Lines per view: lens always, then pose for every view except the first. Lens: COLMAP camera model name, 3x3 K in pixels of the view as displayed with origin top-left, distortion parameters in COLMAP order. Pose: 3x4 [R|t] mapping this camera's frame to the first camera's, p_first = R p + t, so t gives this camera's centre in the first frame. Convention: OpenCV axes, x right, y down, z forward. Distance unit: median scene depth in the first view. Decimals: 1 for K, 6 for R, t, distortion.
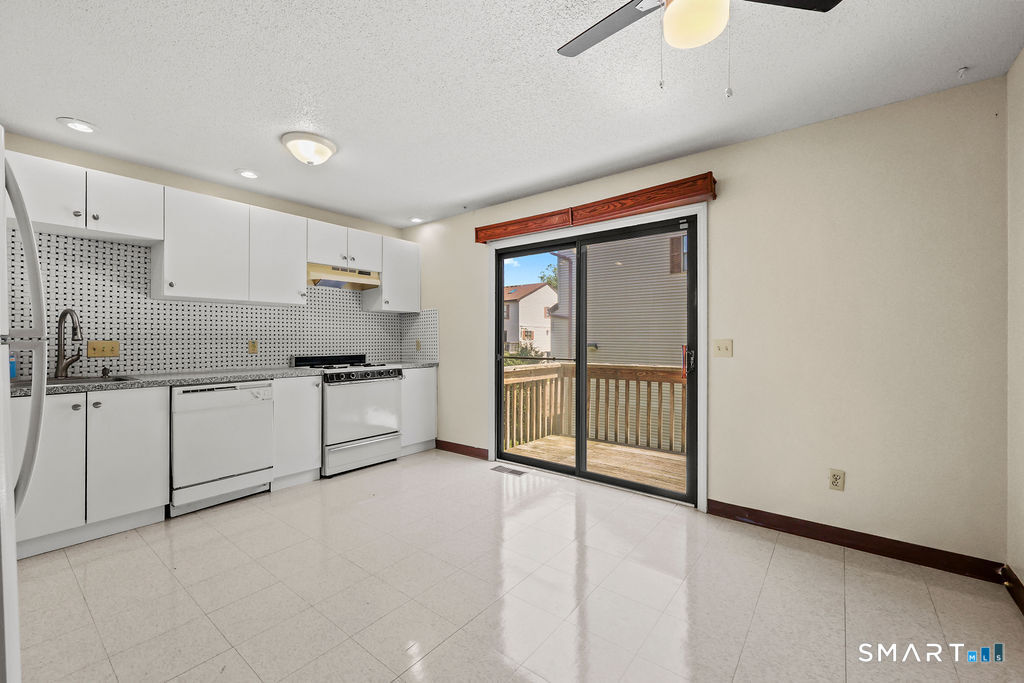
lens RADIAL K [[409.9, 0, 536.5], [0, 409.9, 341.4], [0, 0, 1]] dist [-0.000901, -0.000109]
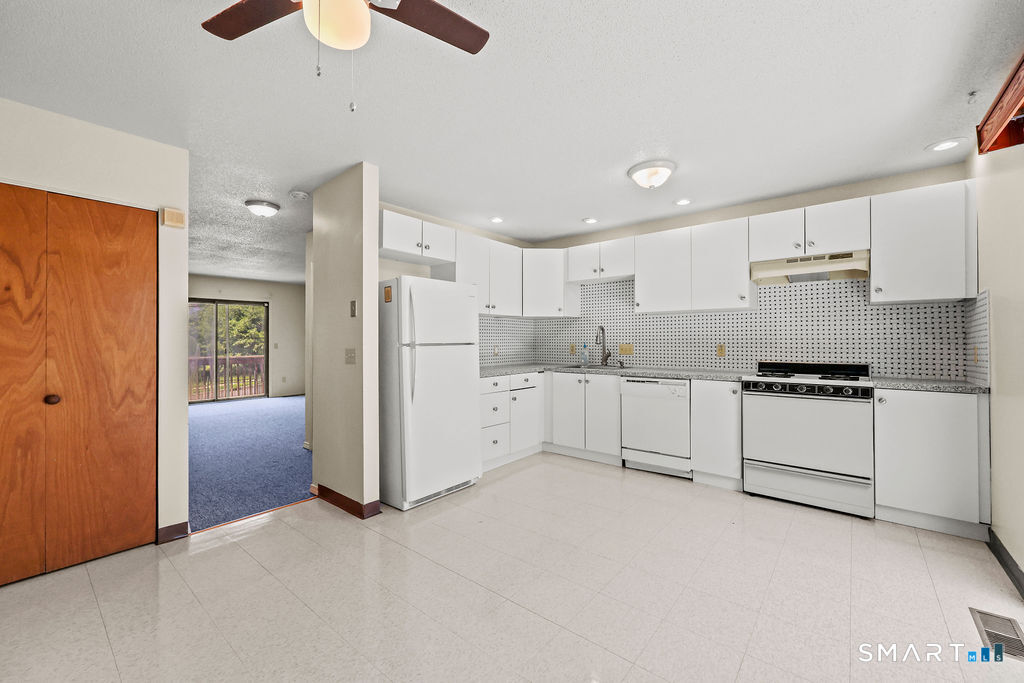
lens RADIAL K [[409.9, 0, 536.5], [0, 409.9, 341.4], [0, 0, 1]] dist [-0.000901, -0.000109]
pose [[-0.032980, -0.002923, -0.999452, 0.410015], [-0.006387, 0.999976, -0.002714, -0.004185], [0.999436, 0.006294, -0.032998, 0.535415]]
